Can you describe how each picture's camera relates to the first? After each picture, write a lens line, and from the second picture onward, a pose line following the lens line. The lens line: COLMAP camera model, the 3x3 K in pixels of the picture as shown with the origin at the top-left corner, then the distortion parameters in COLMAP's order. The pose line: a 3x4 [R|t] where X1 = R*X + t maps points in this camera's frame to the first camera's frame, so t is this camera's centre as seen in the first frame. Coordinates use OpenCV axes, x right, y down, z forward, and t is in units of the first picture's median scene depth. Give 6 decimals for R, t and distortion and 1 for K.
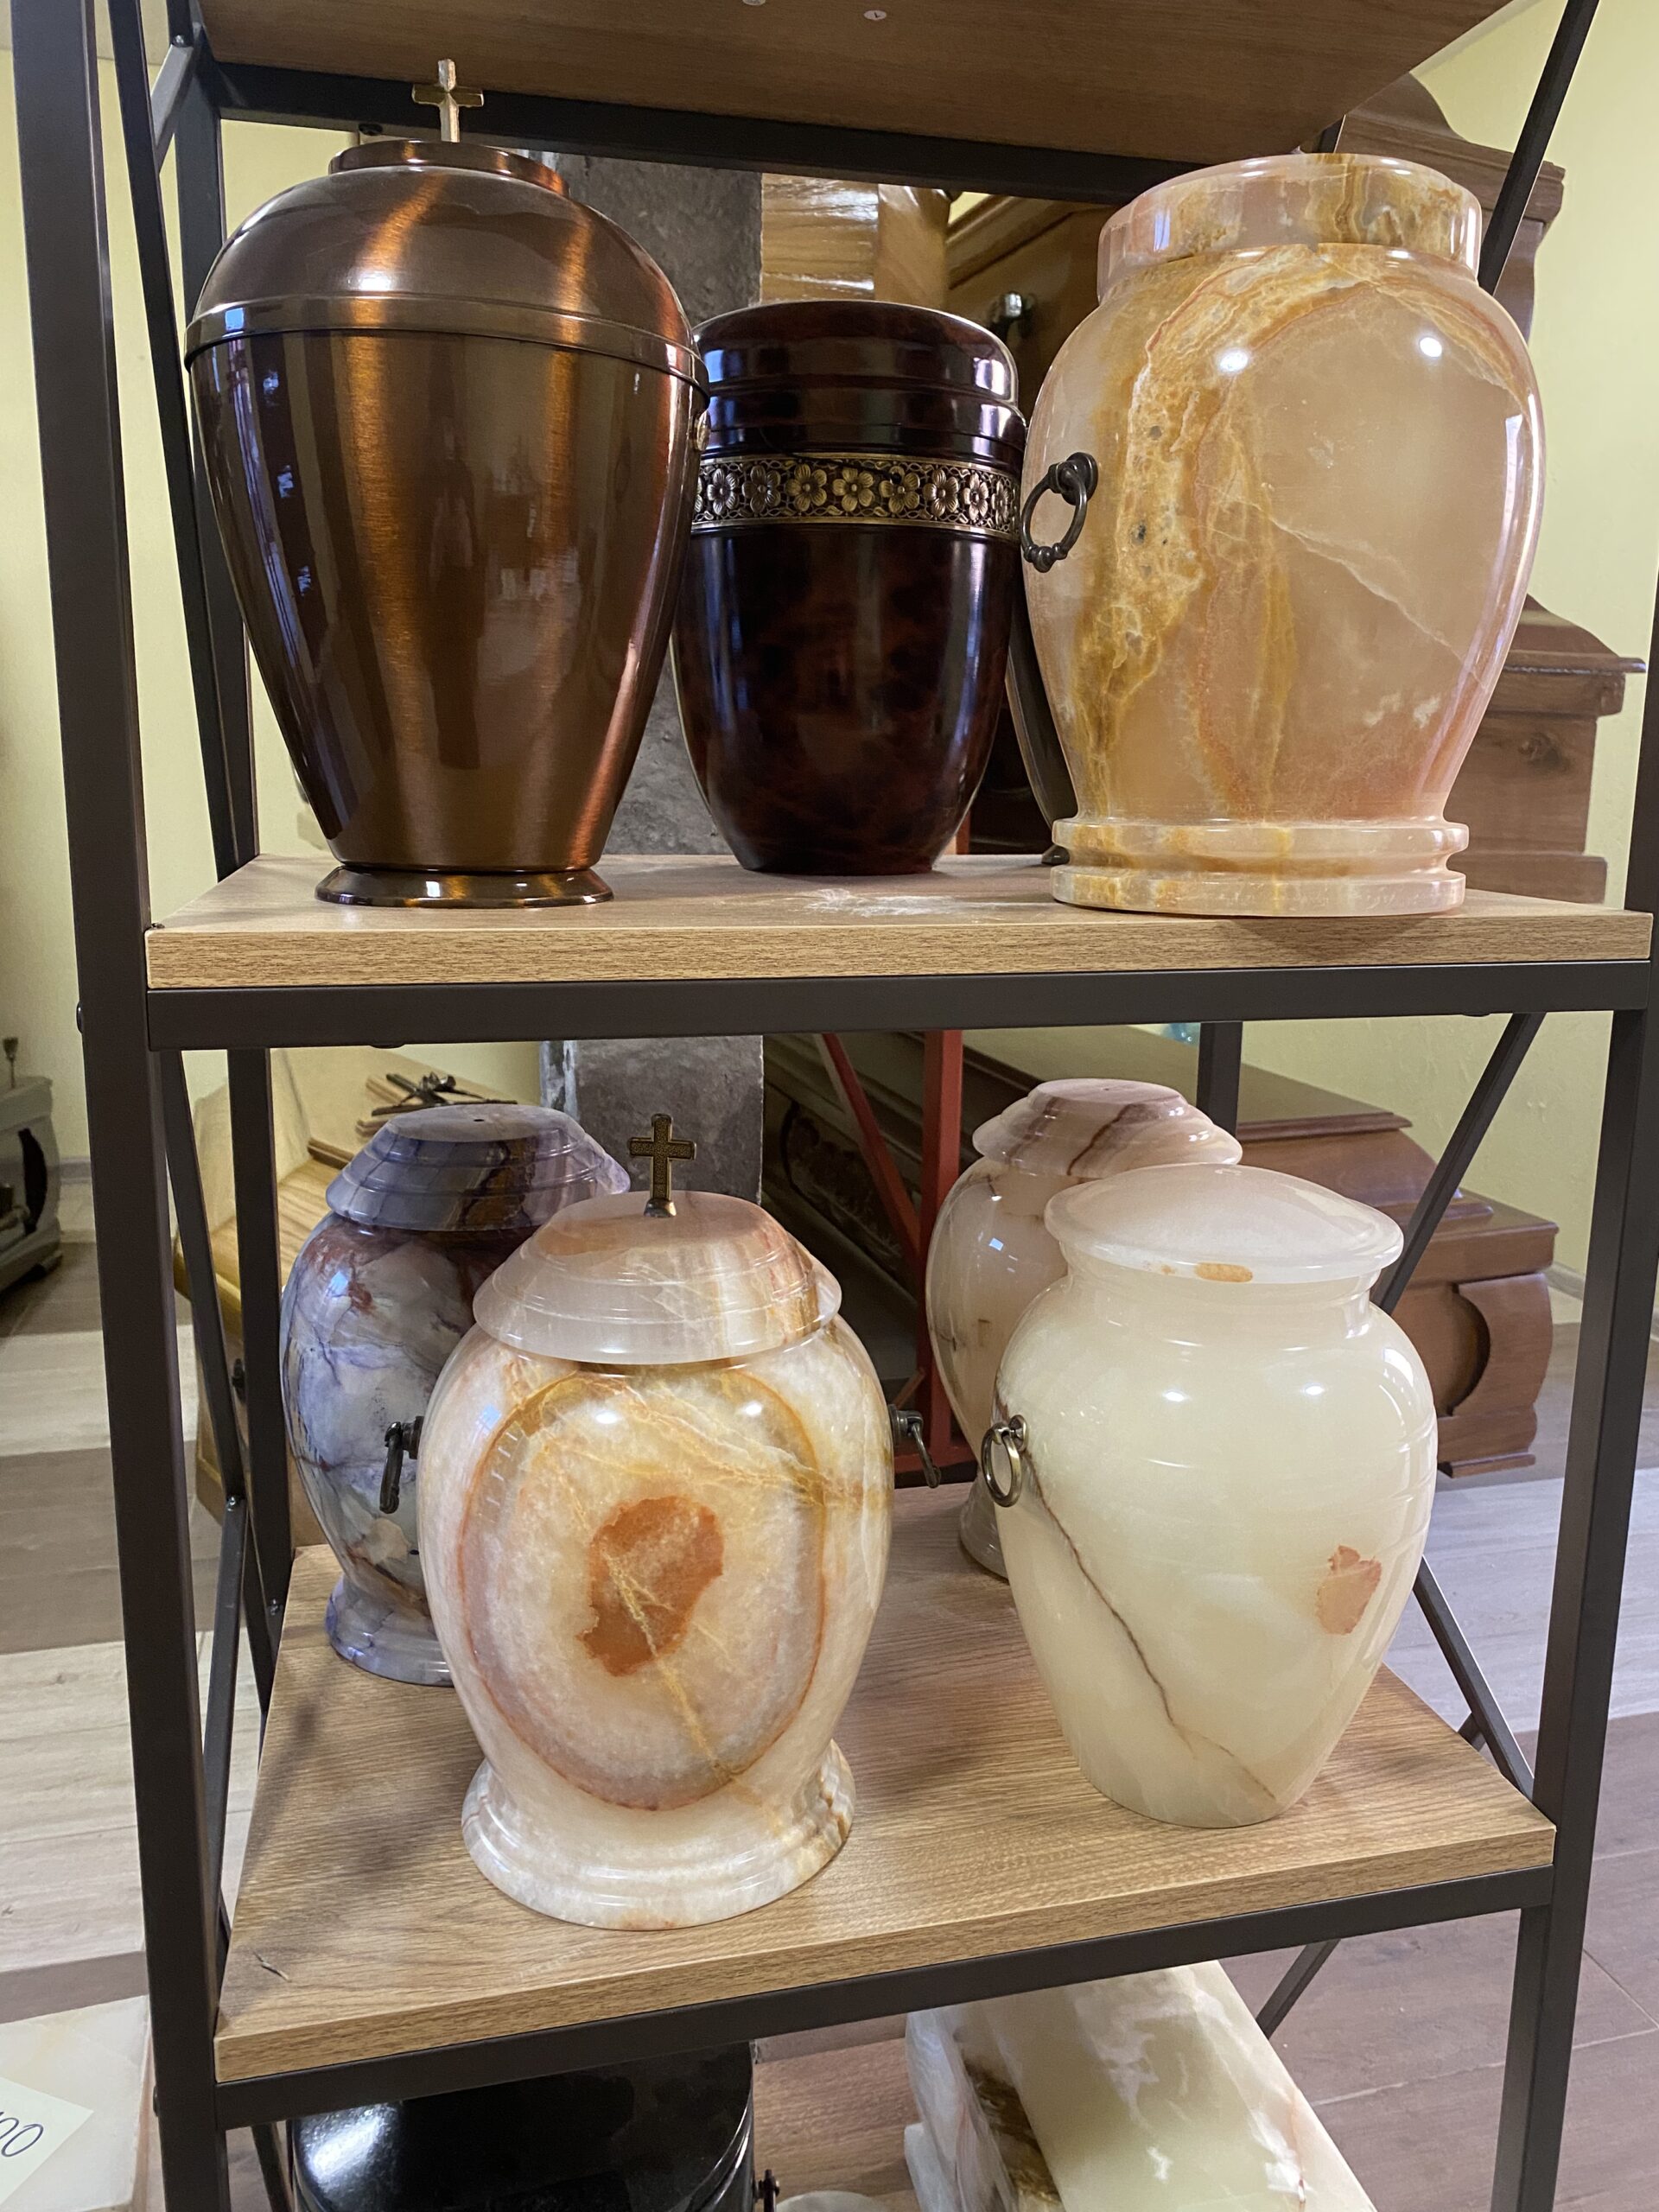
lens RADIAL K [[1692.7, 0, 831.4], [0, 1692.7, 1101.4], [0, 0, 1]] dist [0.013501, -0.013737]
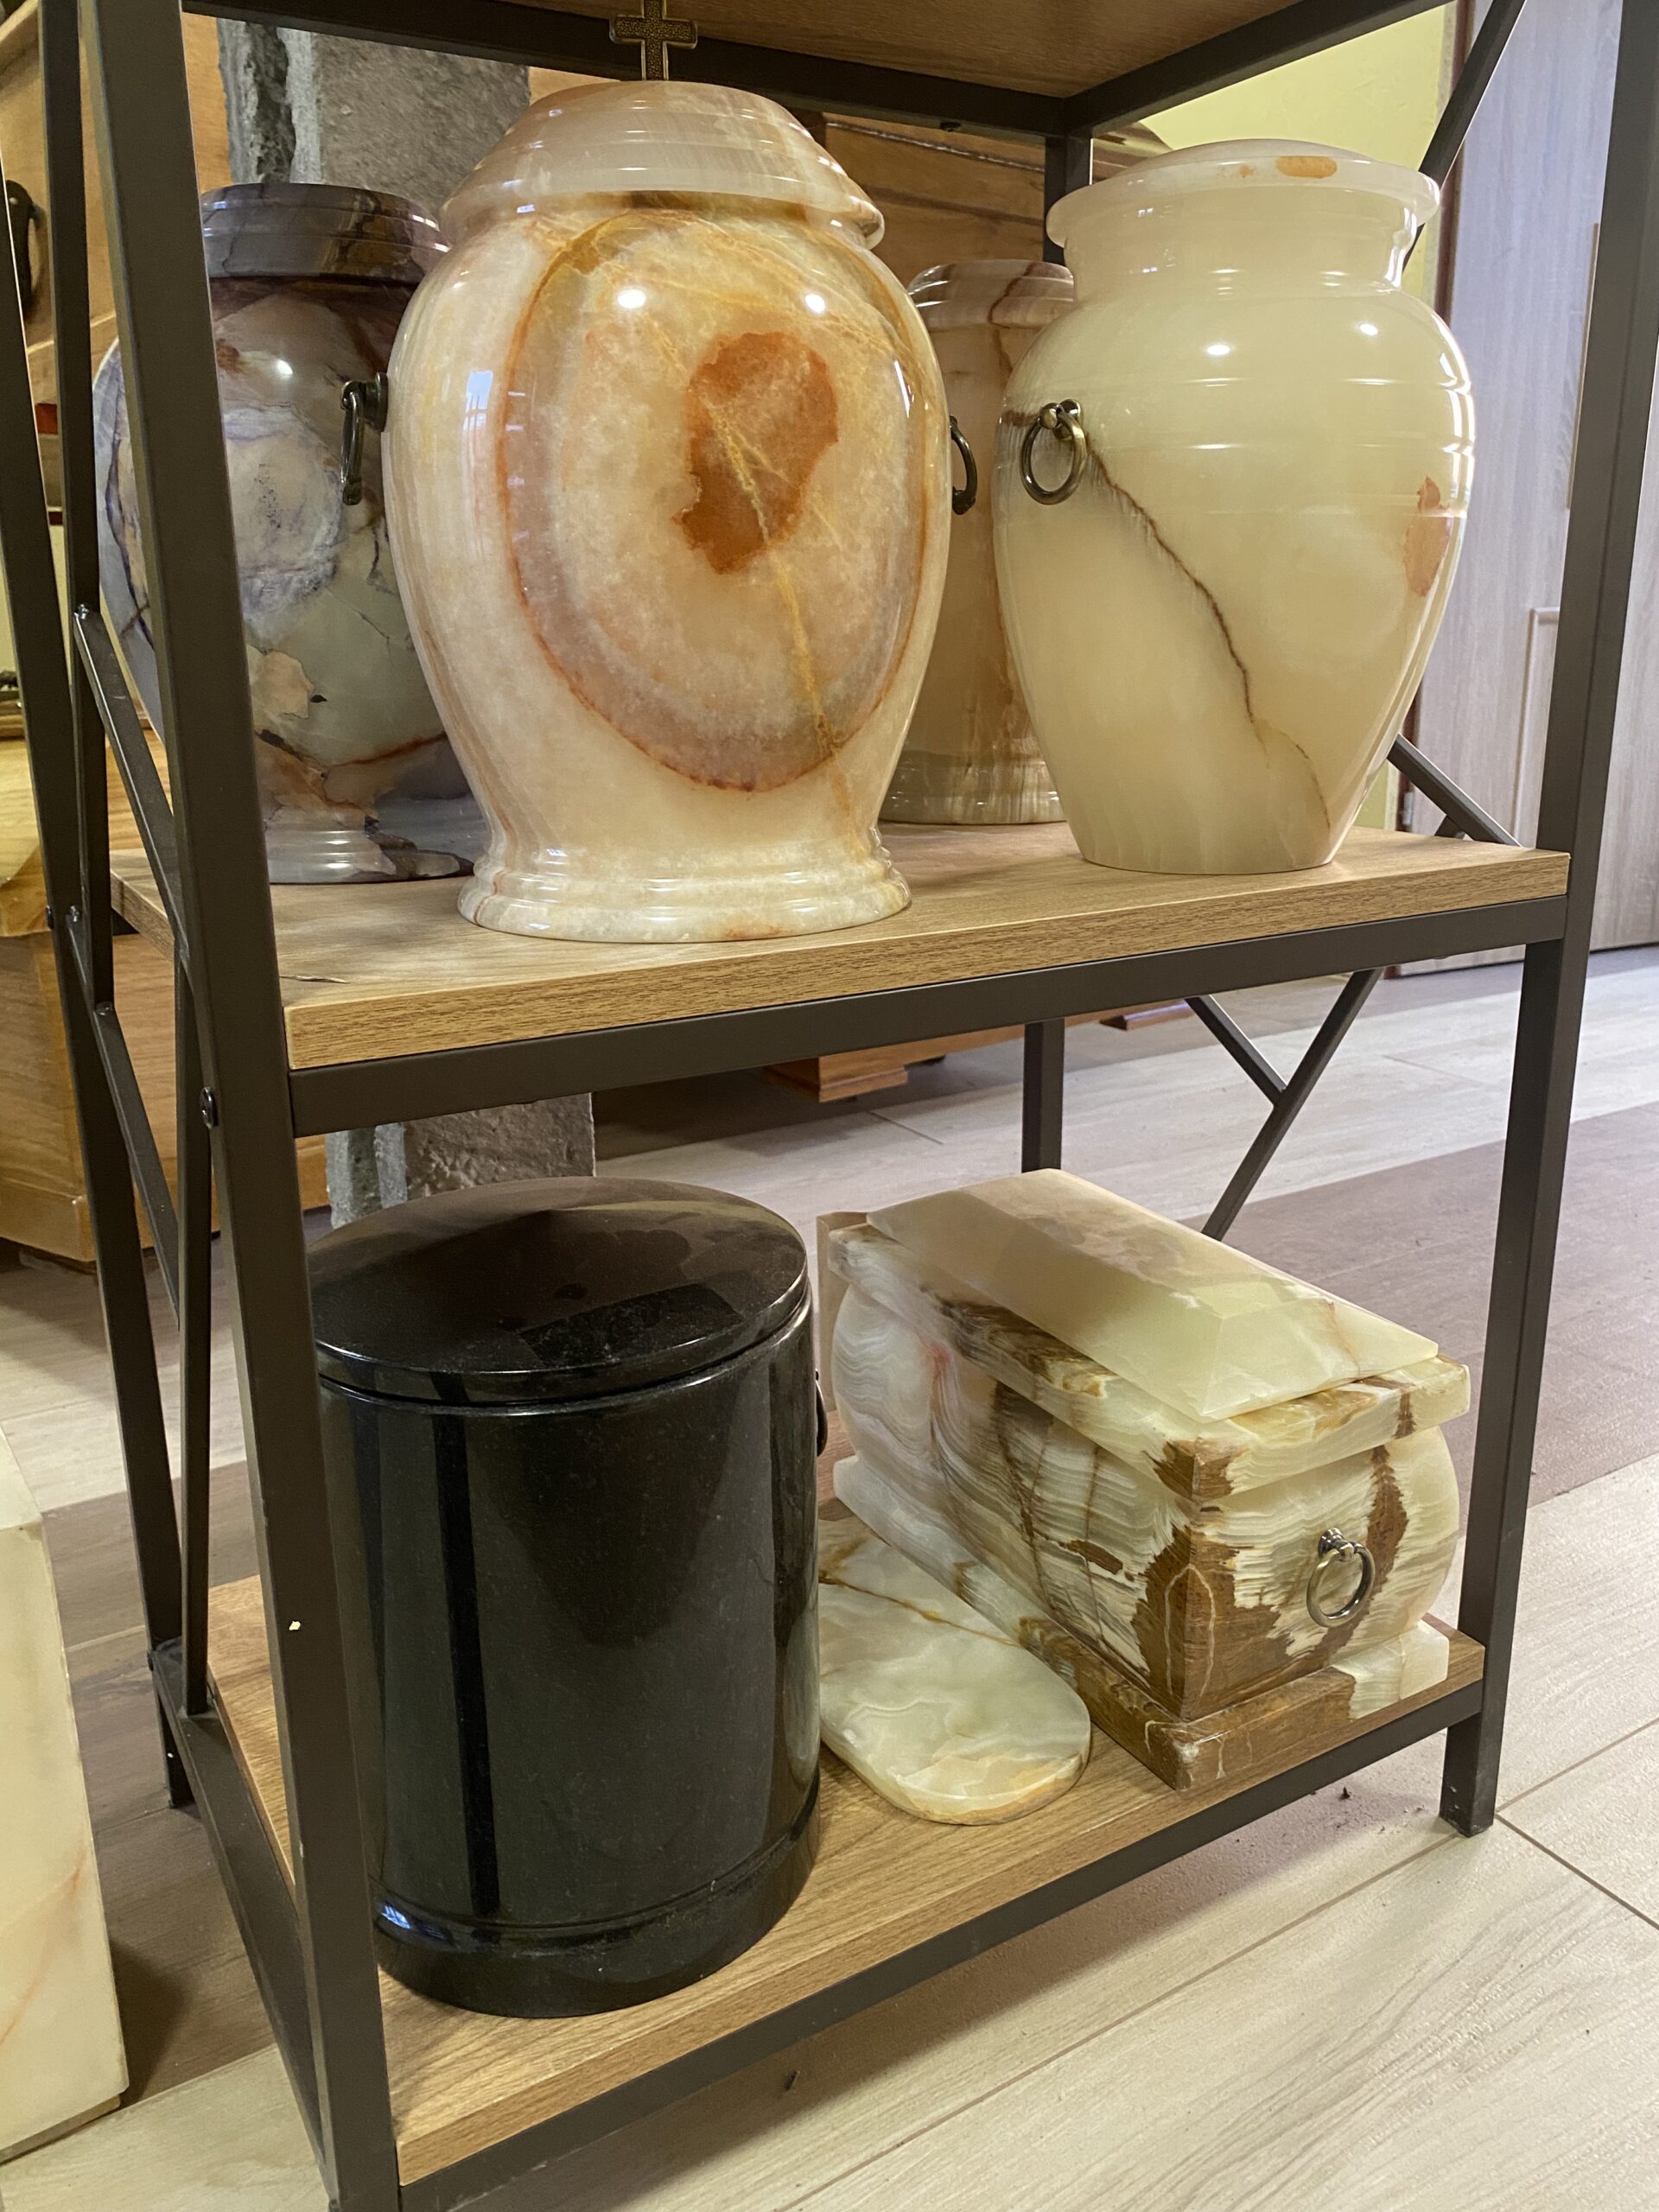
lens RADIAL K [[1692.7, 0, 835.0], [0, 1692.7, 1110.5], [0, 0, 1]] dist [0.013501, -0.013737]
pose [[0.956131, -0.103213, 0.274155, -0.324714], [0.078896, 0.992023, 0.098317, 0.516838], [-0.282115, -0.072374, 0.956647, 0.172206]]
